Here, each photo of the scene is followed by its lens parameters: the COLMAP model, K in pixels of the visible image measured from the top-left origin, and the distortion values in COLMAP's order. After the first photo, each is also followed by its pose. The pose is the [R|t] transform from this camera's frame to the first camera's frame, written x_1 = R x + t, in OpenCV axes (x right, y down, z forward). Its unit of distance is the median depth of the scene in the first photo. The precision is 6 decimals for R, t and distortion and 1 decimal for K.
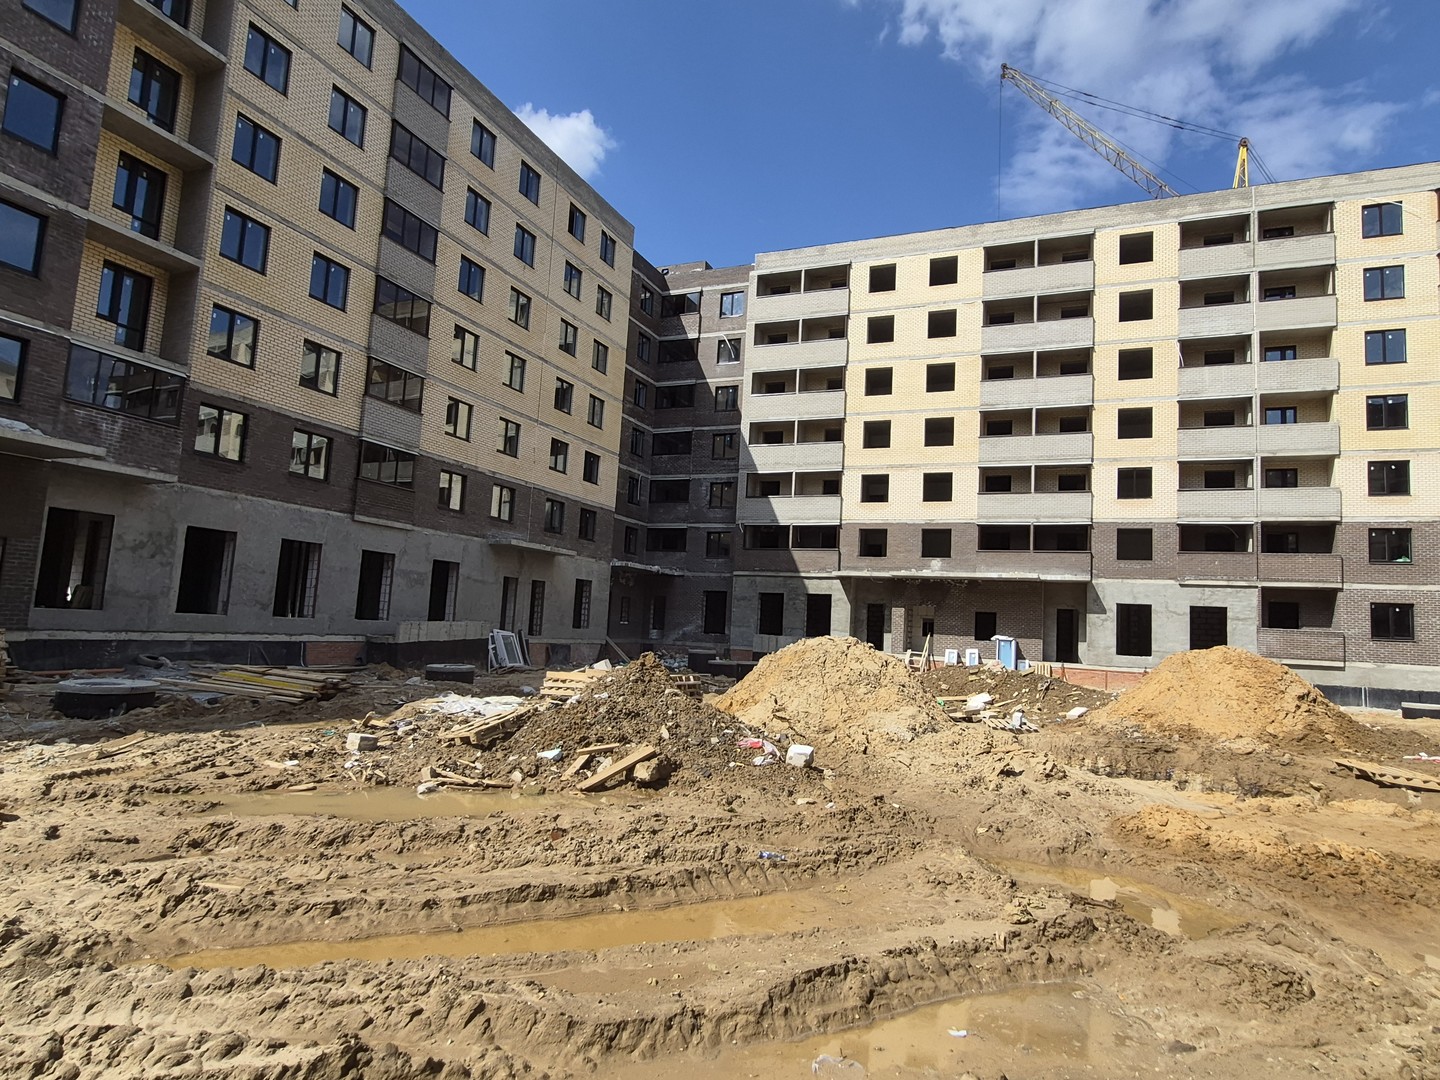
lens RADIAL K [[876.2, 0, 710.7], [0, 876.2, 534.2], [0, 0, 1]] dist [0.013437, -0.000764]
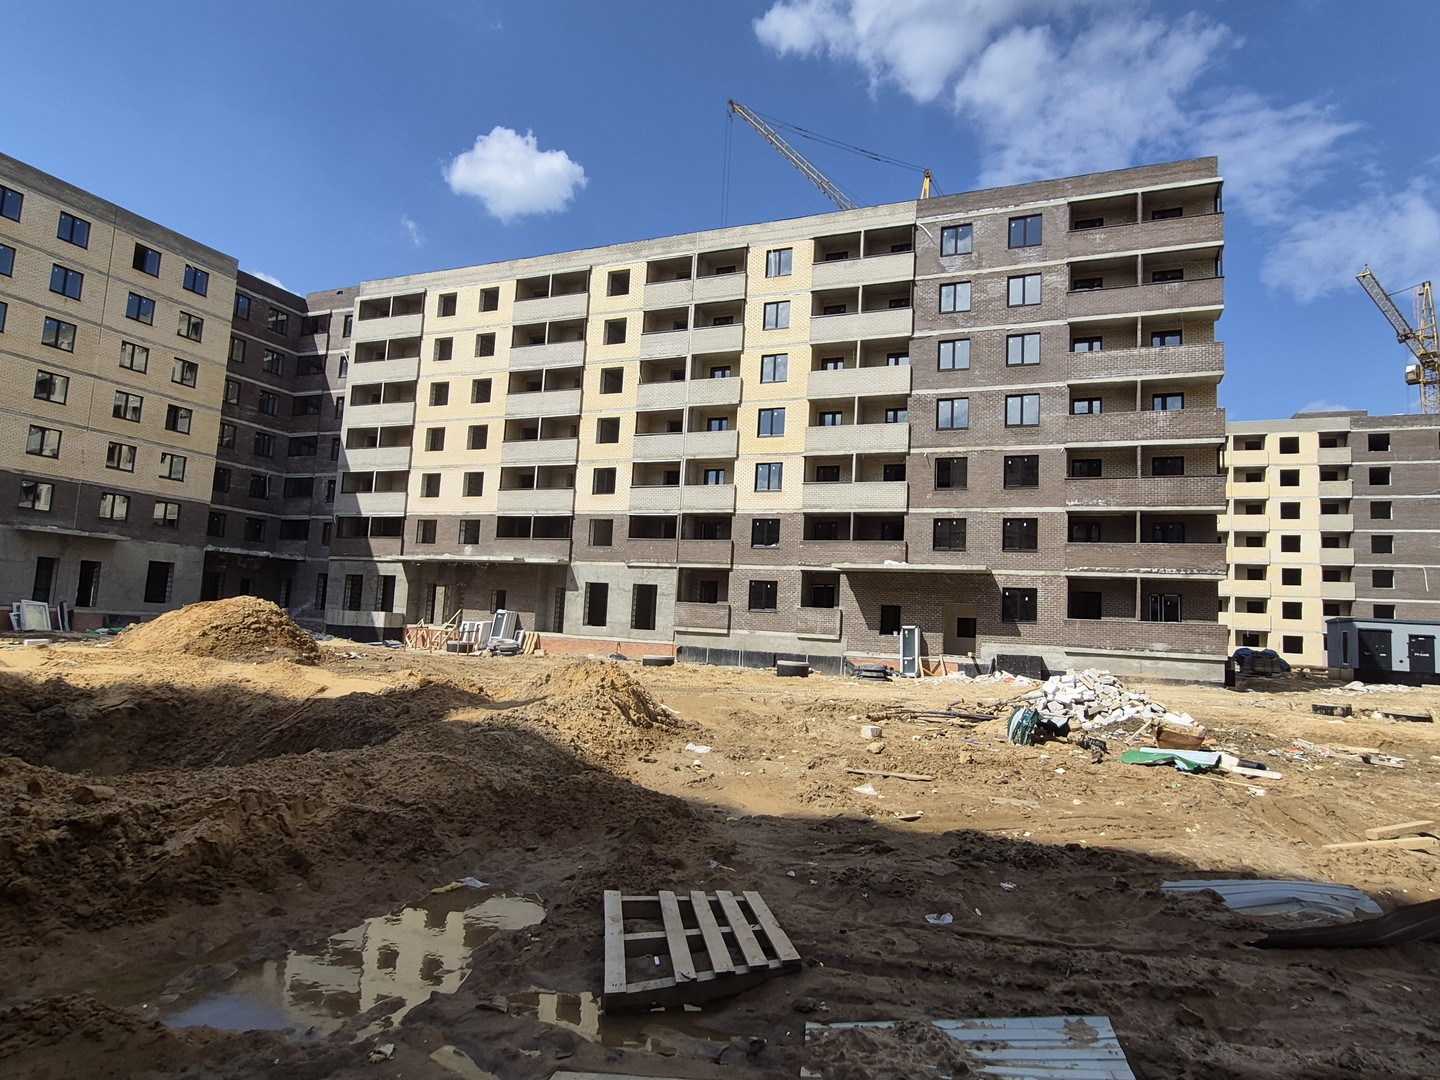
lens RADIAL K [[876.2, 0, 730.5], [0, 876.2, 544.2], [0, 0, 1]] dist [0.013437, -0.000764]
pose [[0.999858, 0.009079, -0.014184, 0.605786], [-0.009127, 0.999953, -0.003284, 0.026684], [0.014154, 0.003413, 0.999894, -0.162084]]
